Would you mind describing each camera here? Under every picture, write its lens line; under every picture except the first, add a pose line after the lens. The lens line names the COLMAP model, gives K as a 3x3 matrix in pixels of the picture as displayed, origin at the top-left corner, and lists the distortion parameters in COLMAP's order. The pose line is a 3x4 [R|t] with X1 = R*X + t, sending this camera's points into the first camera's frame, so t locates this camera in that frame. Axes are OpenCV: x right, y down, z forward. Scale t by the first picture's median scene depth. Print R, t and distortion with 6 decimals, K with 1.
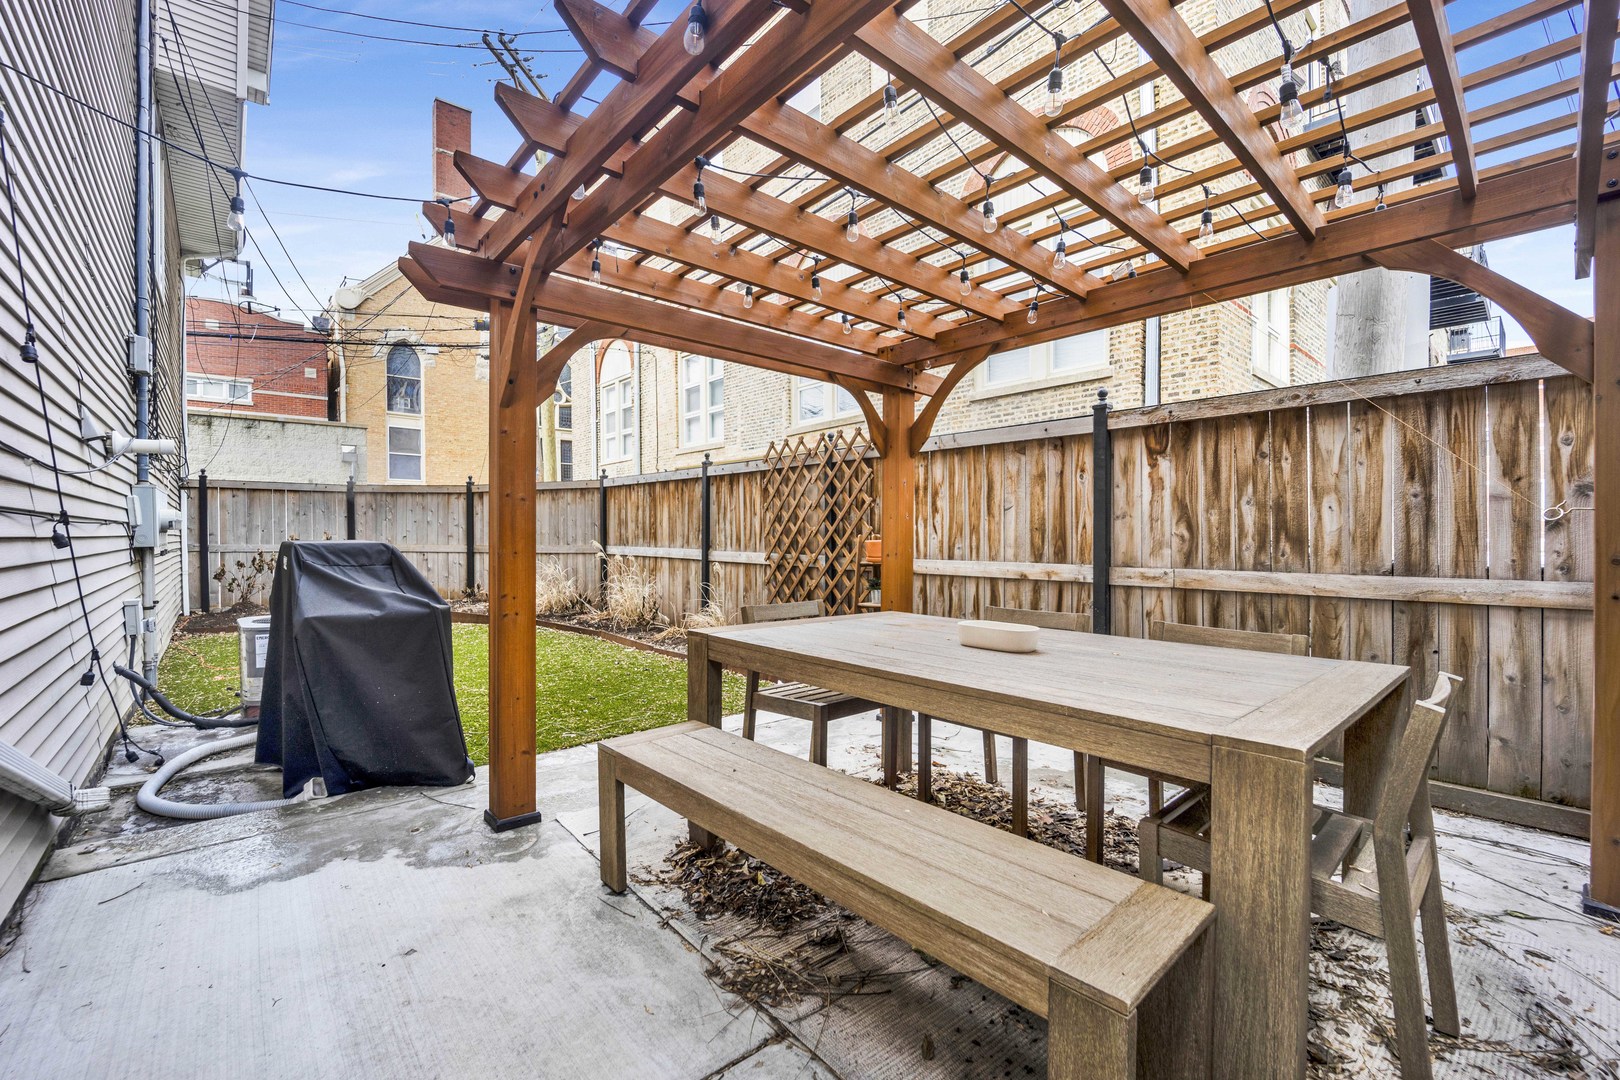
lens RADIAL K [[678.6, 0, 810.0], [0, 678.6, 546.7], [0, 0, 1]] dist [-0.017631, -0.000203]
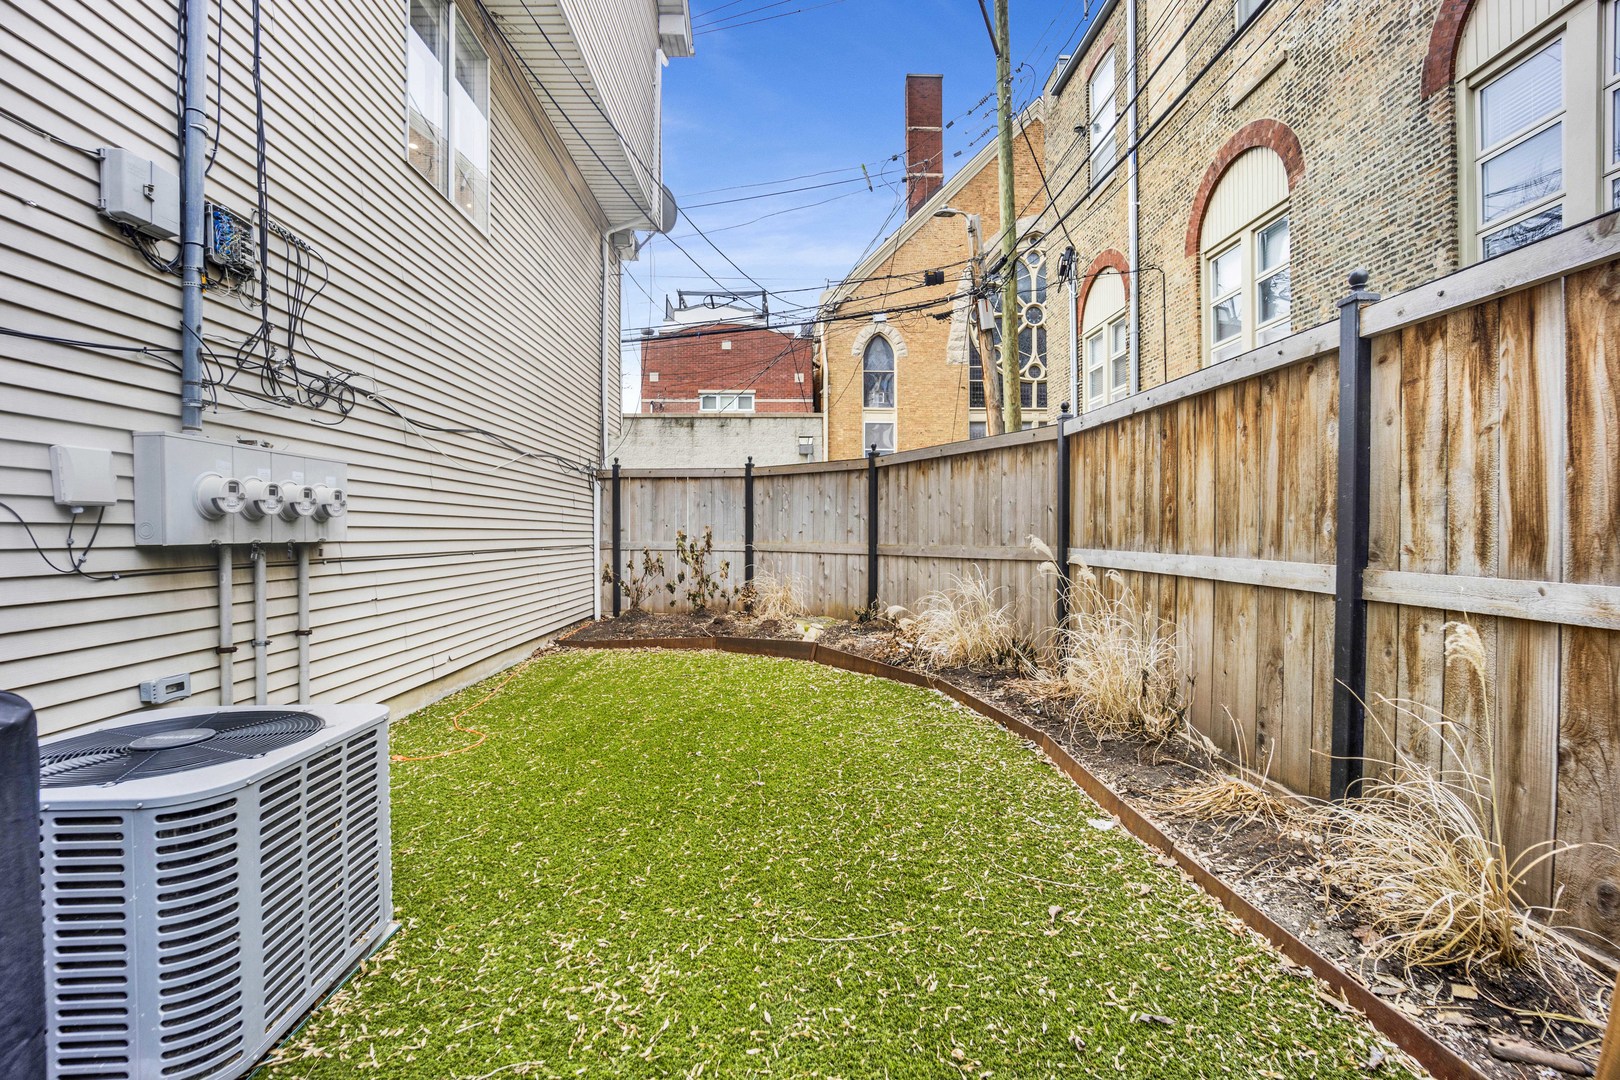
lens RADIAL K [[678.6, 0, 810.0], [0, 678.6, 546.7], [0, 0, 1]] dist [-0.017631, -0.000203]
pose [[0.767433, 0.011056, -0.641034, -0.134710], [-0.009822, 0.999937, 0.005487, -0.003506], [0.641054, 0.002086, 0.767493, 0.535358]]
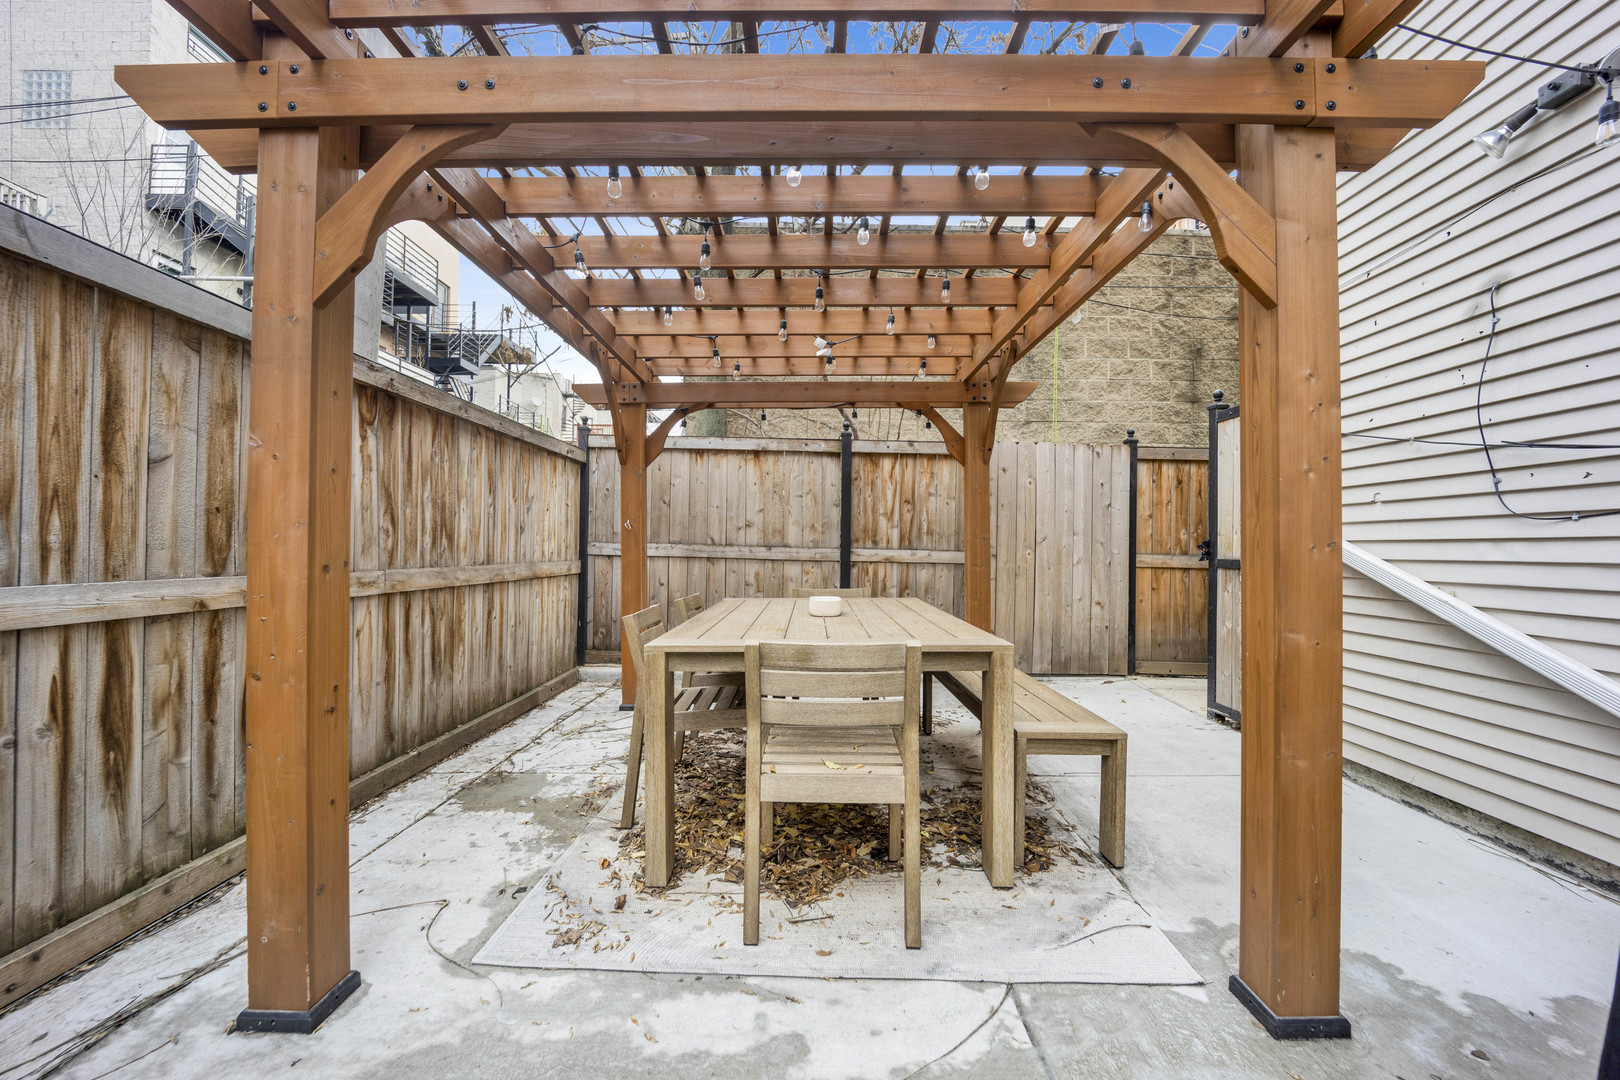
lens RADIAL K [[678.6, 0, 810.0], [0, 678.6, 546.7], [0, 0, 1]] dist [-0.017631, -0.000203]
pose [[-0.748369, -0.000931, 0.663282, -0.182670], [0.005859, 0.999951, 0.008013, 0.000150], [-0.663256, 0.009883, -0.748327, 0.599313]]
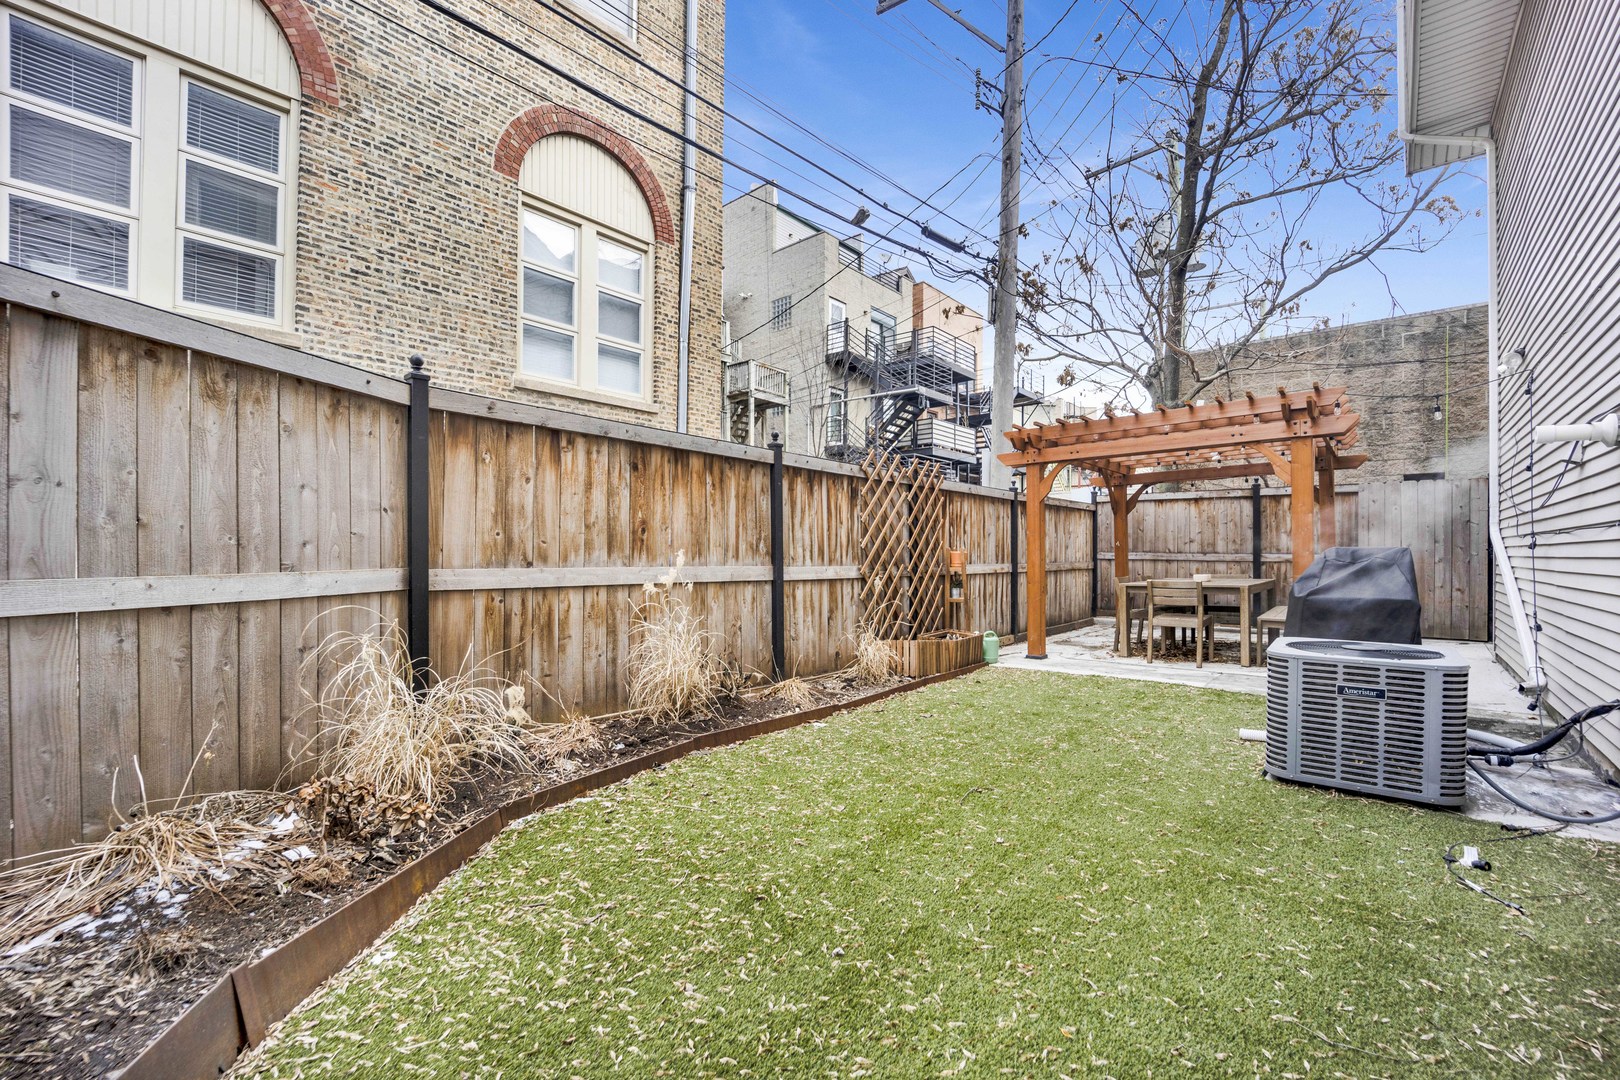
lens RADIAL K [[678.6, 0, 810.0], [0, 678.6, 546.7], [0, 0, 1]] dist [-0.017631, -0.000203]
pose [[-0.136037, 0.016666, 0.990564, -0.801064], [0.020658, 0.999689, -0.013983, -0.004505], [-0.990488, 0.018561, -0.136339, 0.976539]]
